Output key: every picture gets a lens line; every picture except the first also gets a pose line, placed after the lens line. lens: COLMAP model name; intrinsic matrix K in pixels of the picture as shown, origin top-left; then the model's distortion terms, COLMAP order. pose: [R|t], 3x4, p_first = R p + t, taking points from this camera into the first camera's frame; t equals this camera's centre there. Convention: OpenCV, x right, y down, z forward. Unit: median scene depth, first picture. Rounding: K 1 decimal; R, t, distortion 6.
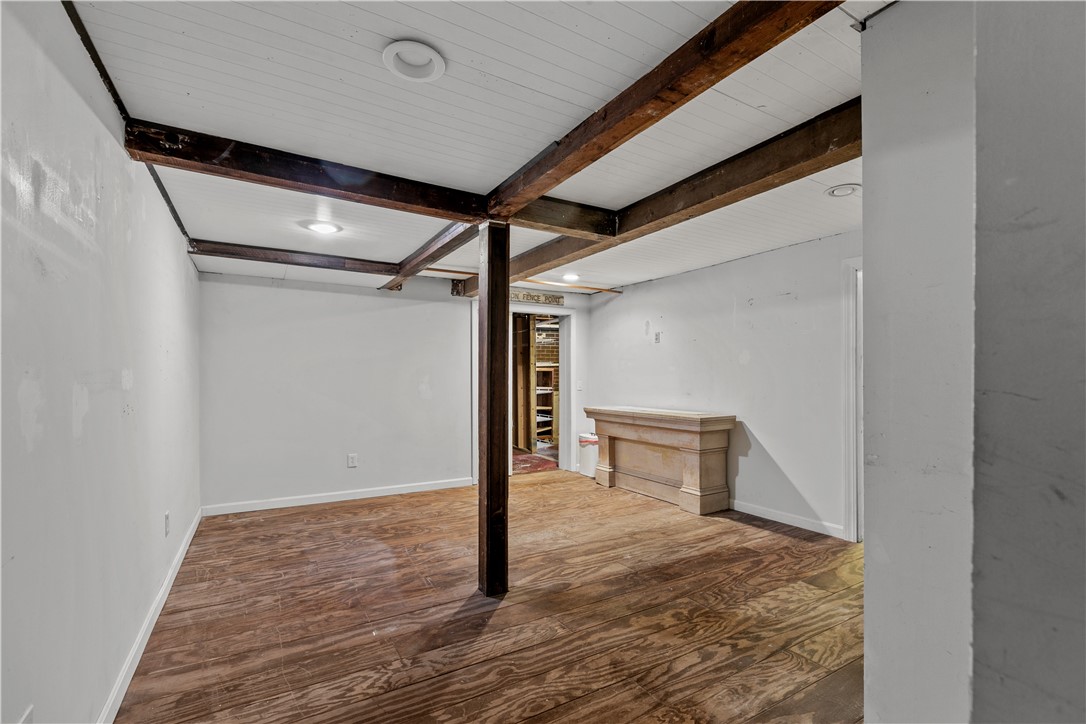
lens RADIAL K [[491.1, 0, 551.1], [0, 491.1, 365.8], [0, 0, 1]] dist [0.001766, 0.000028]
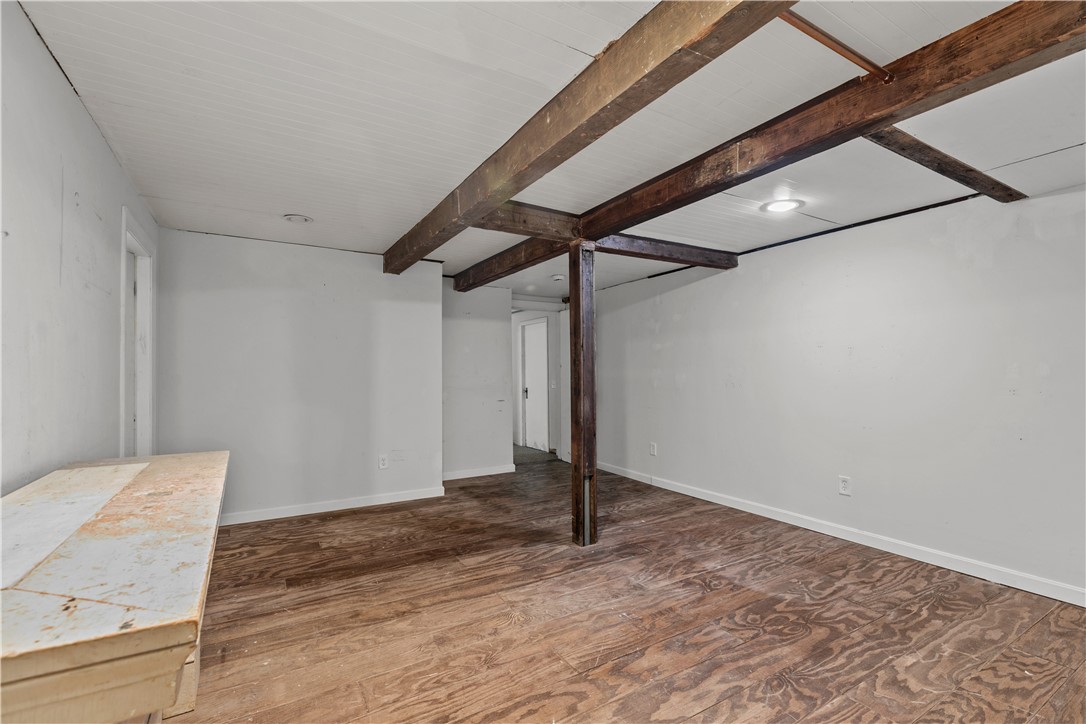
lens RADIAL K [[491.1, 0, 551.1], [0, 491.1, 365.8], [0, 0, 1]] dist [0.001766, 0.000028]
pose [[-0.999969, 0.005507, -0.005634, -0.025144], [0.005738, 0.999110, -0.041777, 0.055567], [0.005399, -0.041808, -0.999111, 1.950263]]
